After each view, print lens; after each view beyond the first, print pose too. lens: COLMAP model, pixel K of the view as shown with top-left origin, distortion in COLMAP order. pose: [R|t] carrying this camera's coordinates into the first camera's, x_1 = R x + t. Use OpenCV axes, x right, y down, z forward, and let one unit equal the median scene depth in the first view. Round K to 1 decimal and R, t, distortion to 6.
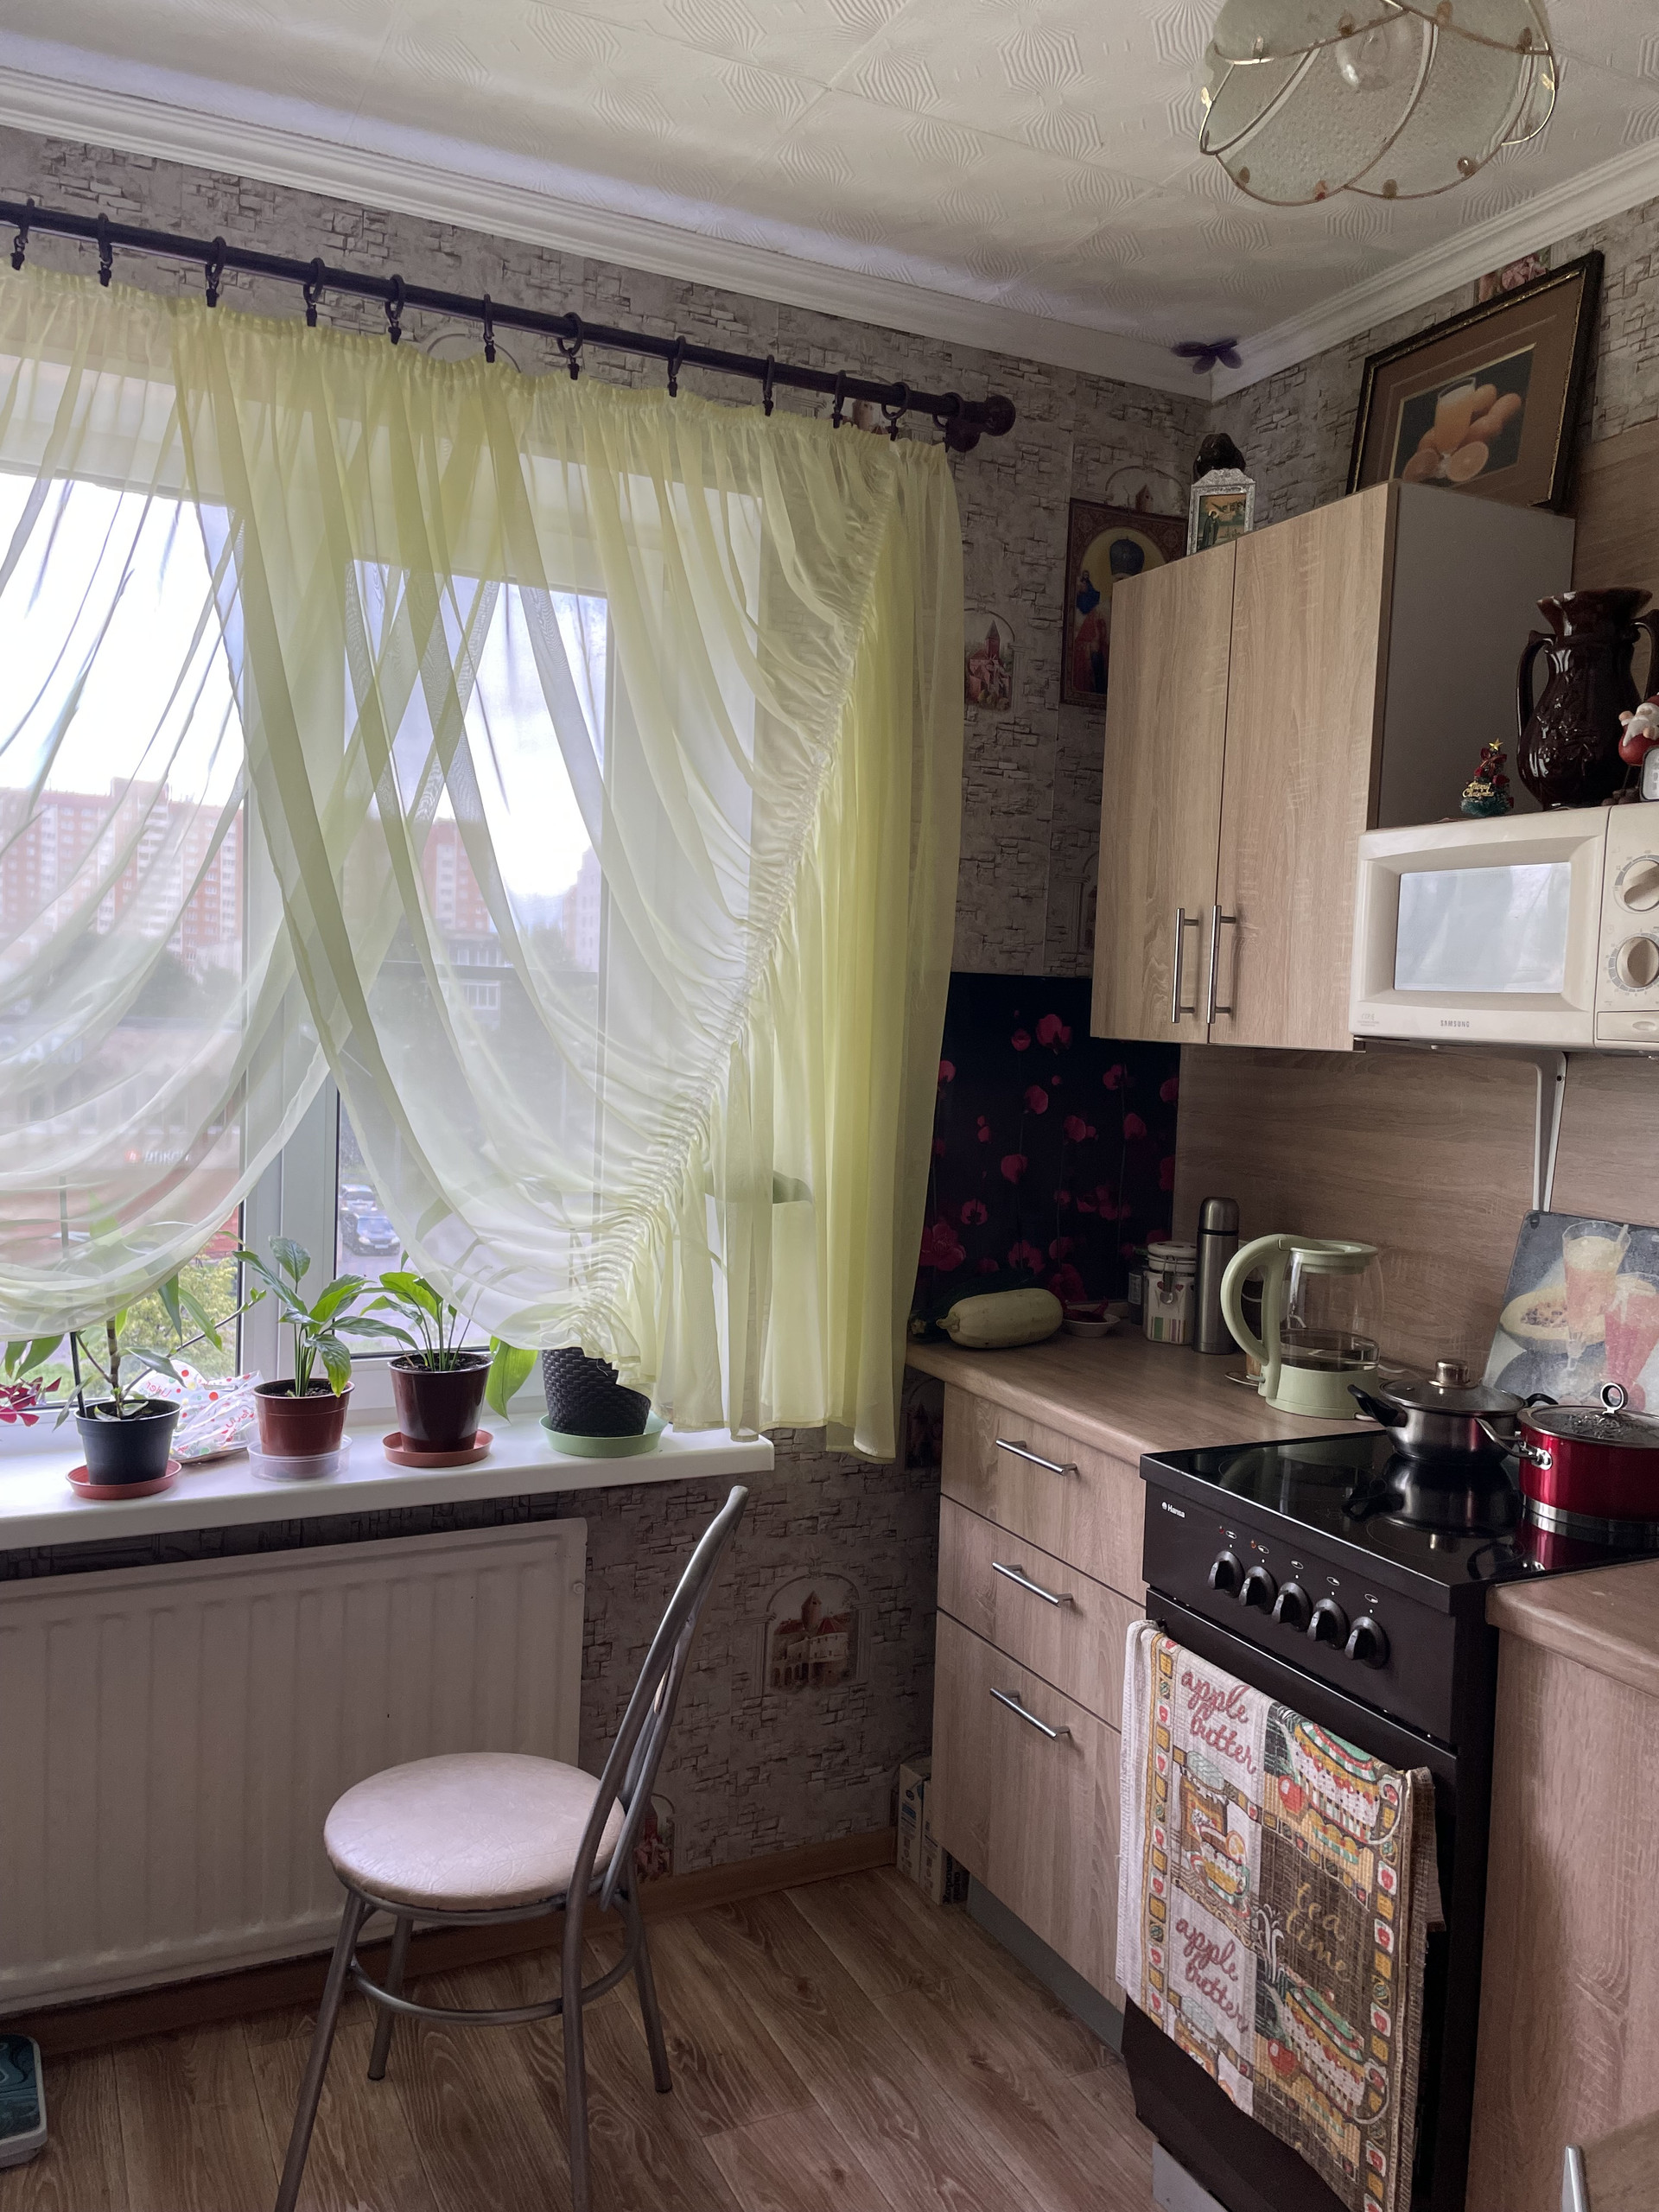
lens RADIAL K [[1678.0, 0, 828.5], [0, 1678.0, 1112.8], [0, 0, 1]] dist [0.102406, -0.137127]
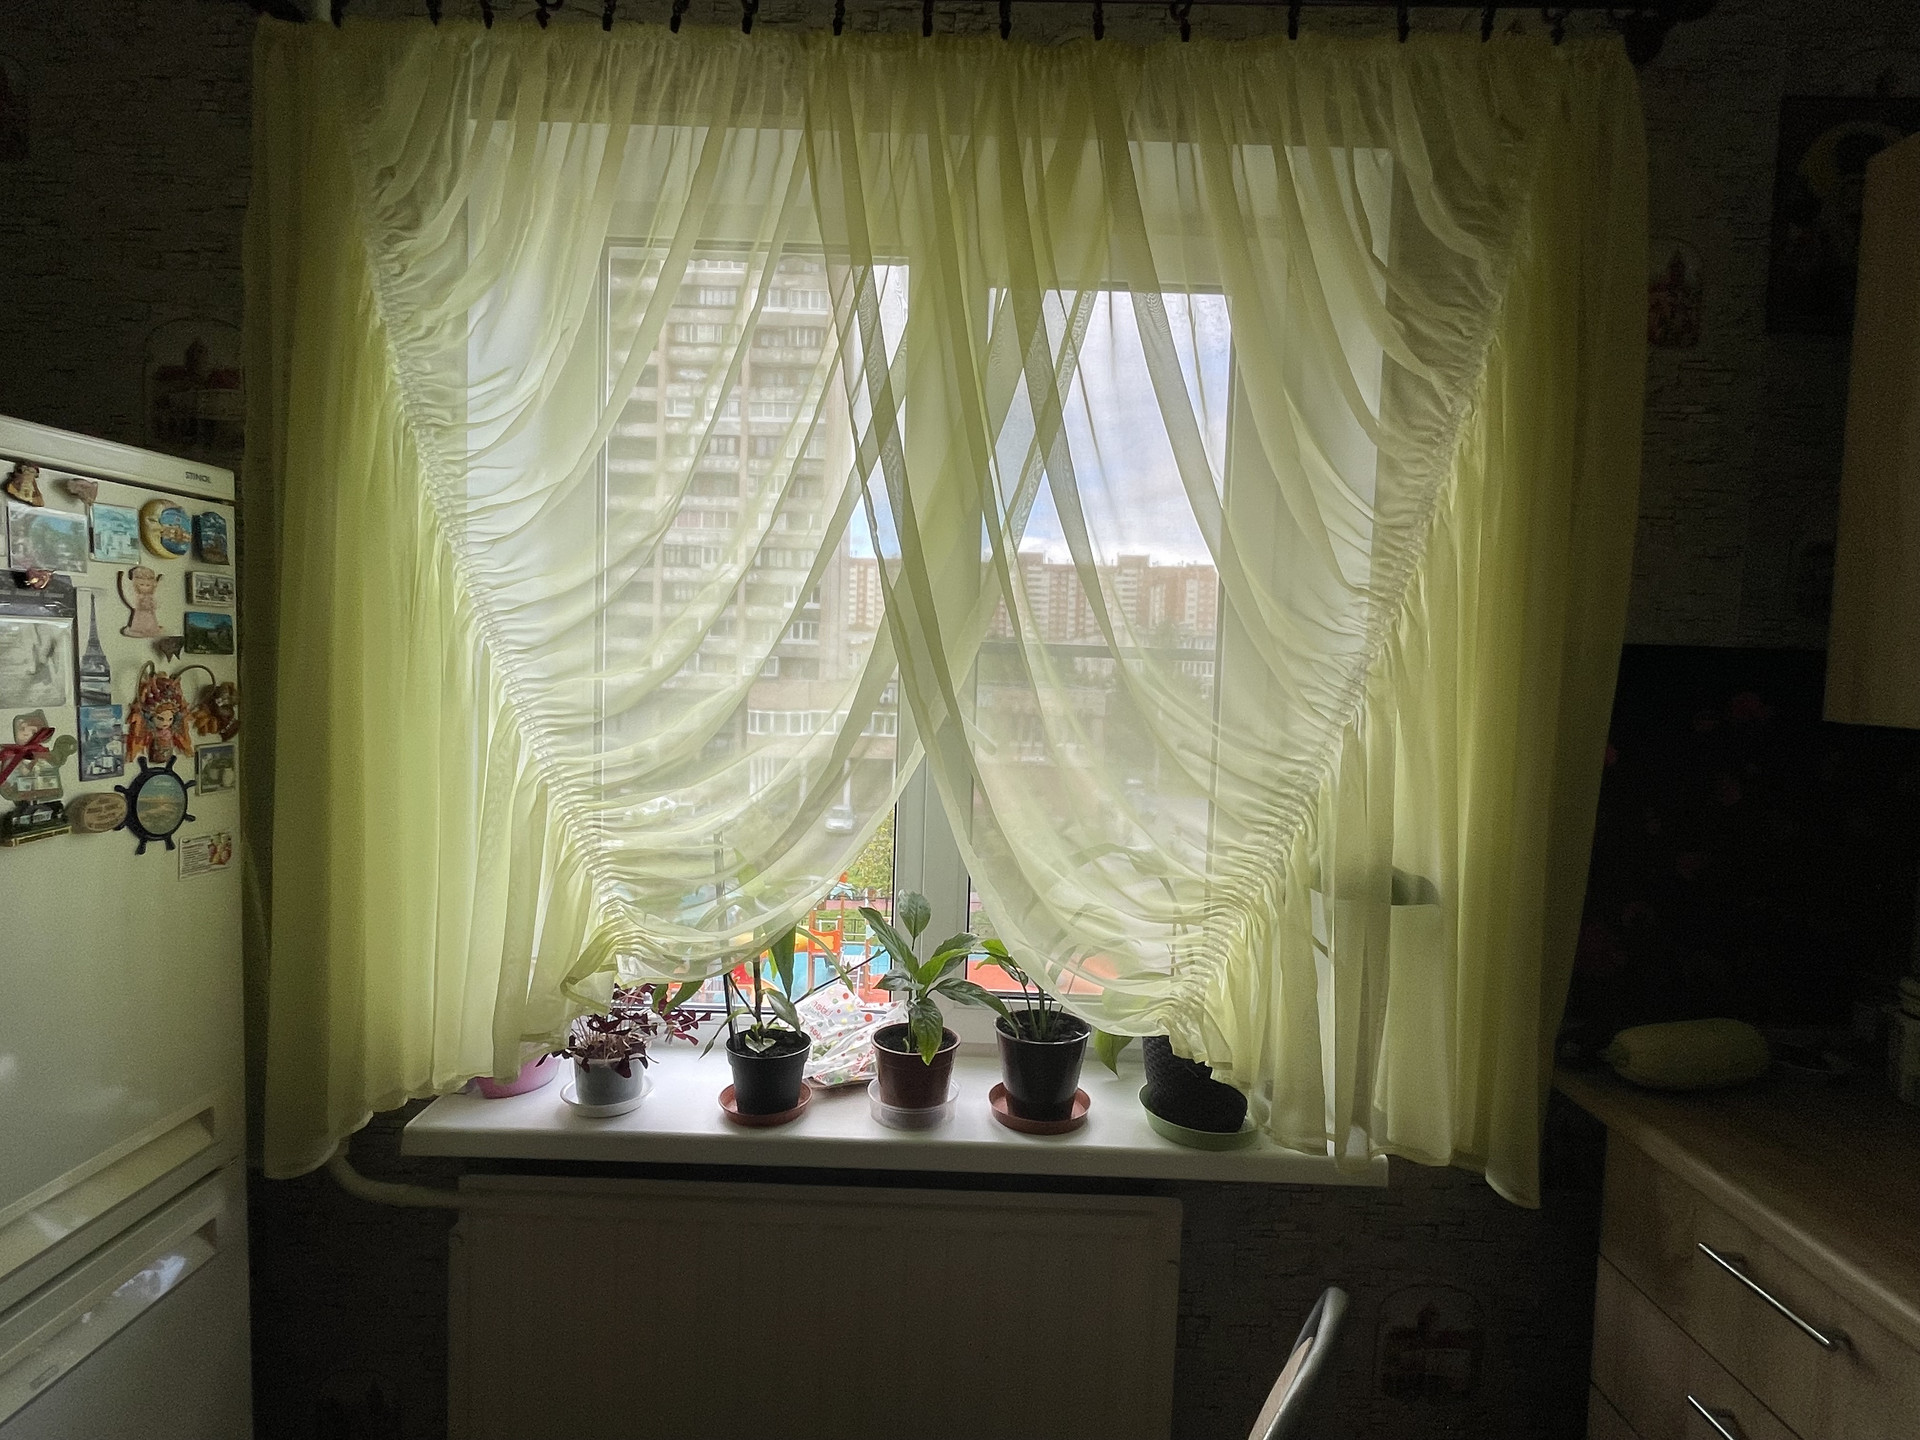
lens RADIAL K [[999.8, 0, 960.0], [0, 999.8, 720.0], [0, 0, 1]] dist [-0.001975, -0.001033]
pose [[0.901179, 0.016827, -0.433120, -0.012019], [-0.024892, 0.999606, -0.012956, -0.033281], [0.432731, 0.022457, 0.901243, 0.442689]]
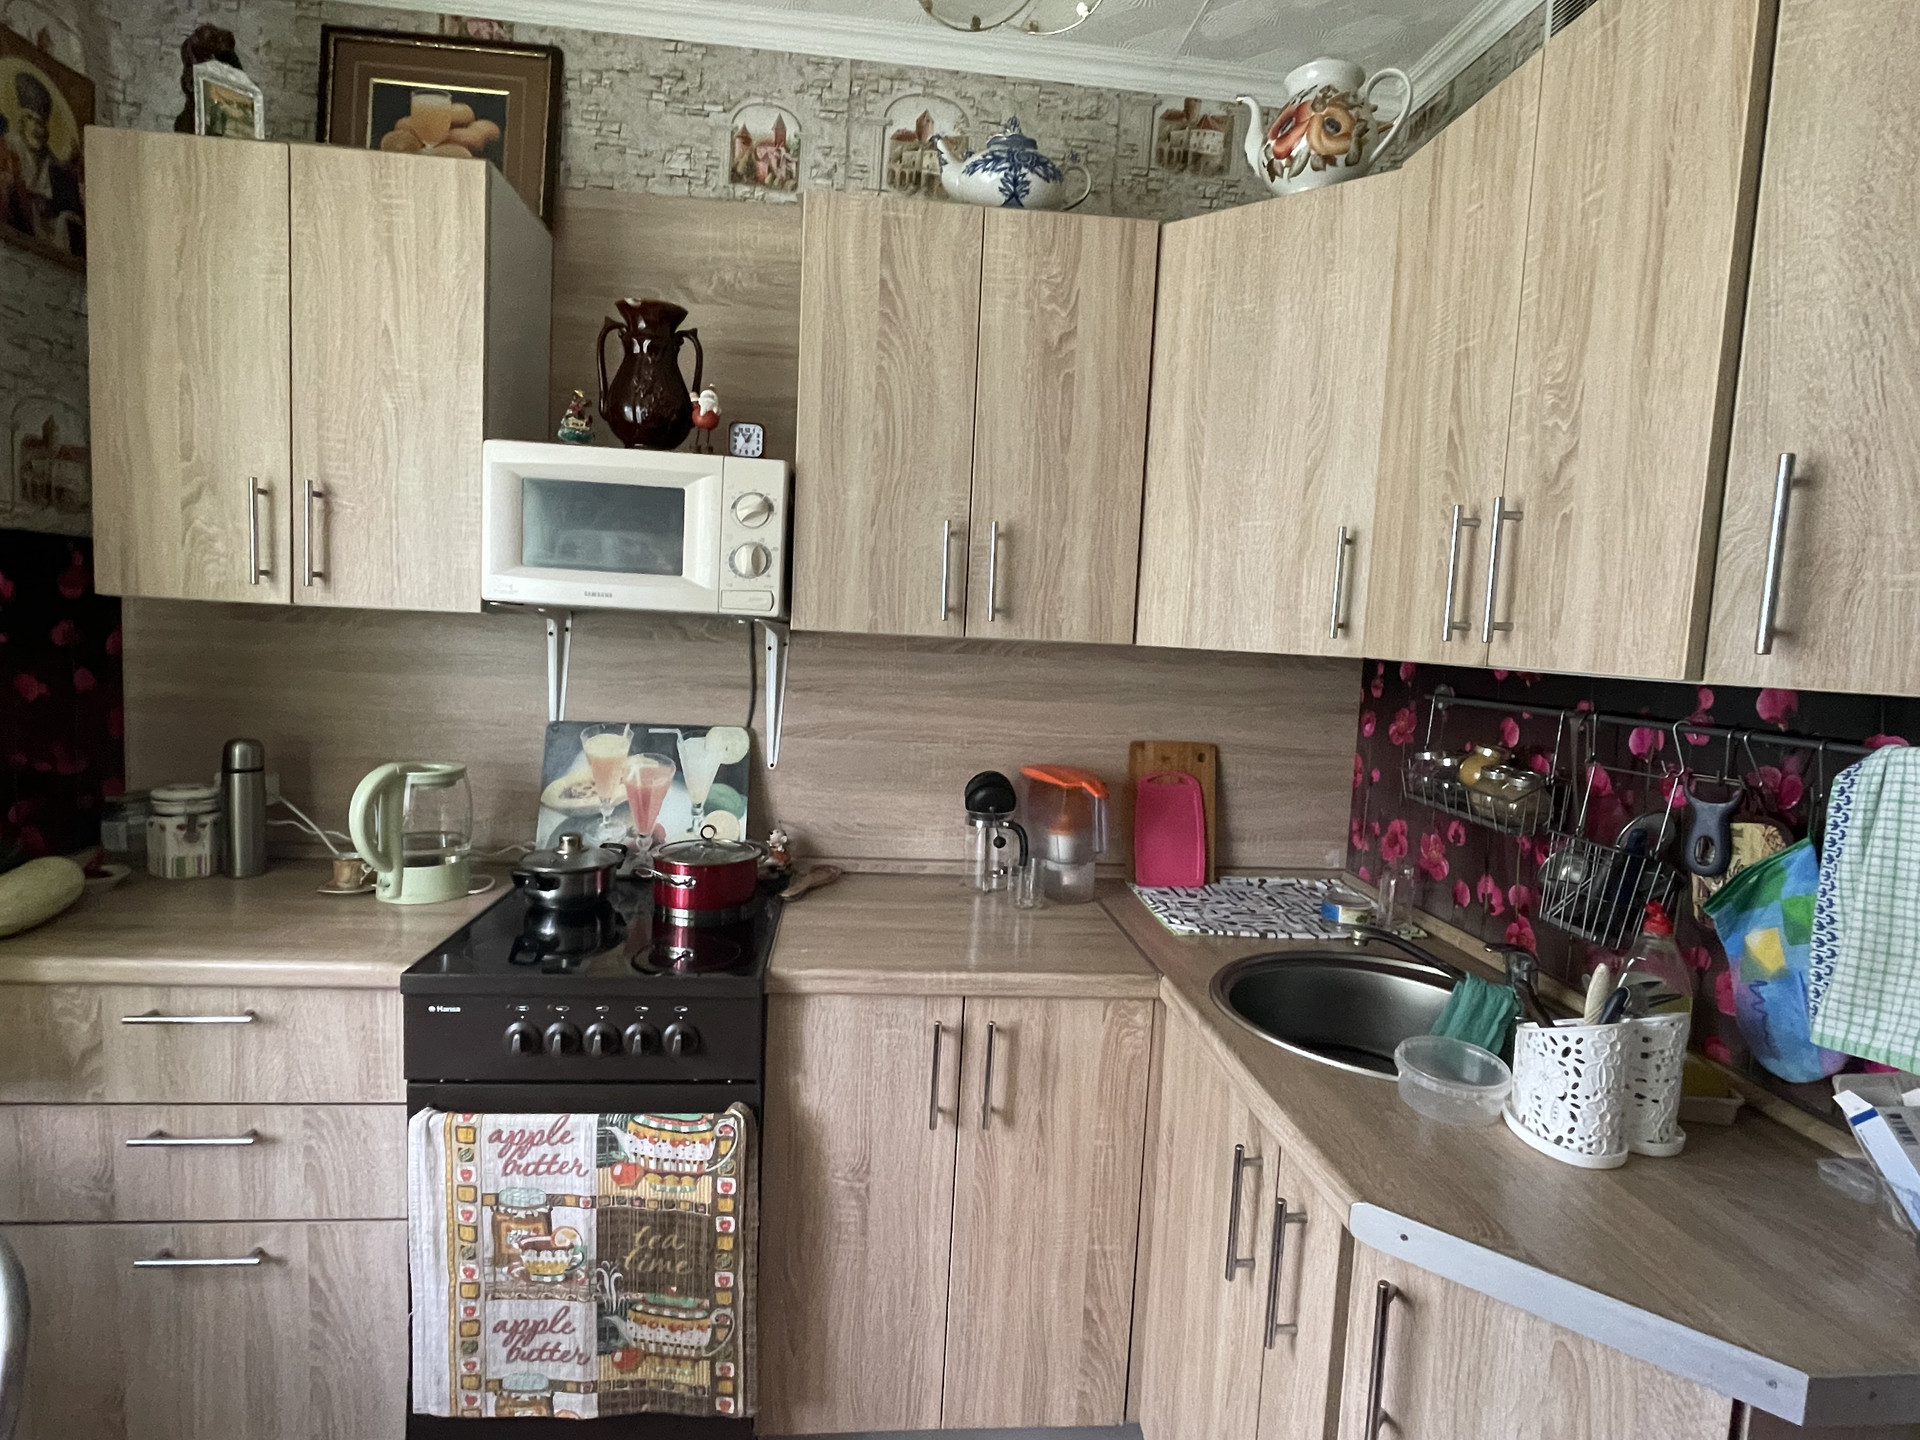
lens RADIAL K [[999.8, 0, 960.0], [0, 999.8, 720.0], [0, 0, 1]] dist [-0.001975, -0.001033]
pose [[0.345220, -0.105961, 0.932521, -0.253949], [0.022219, 0.994250, 0.104749, -0.024900], [-0.938259, -0.015442, 0.345590, 0.366417]]
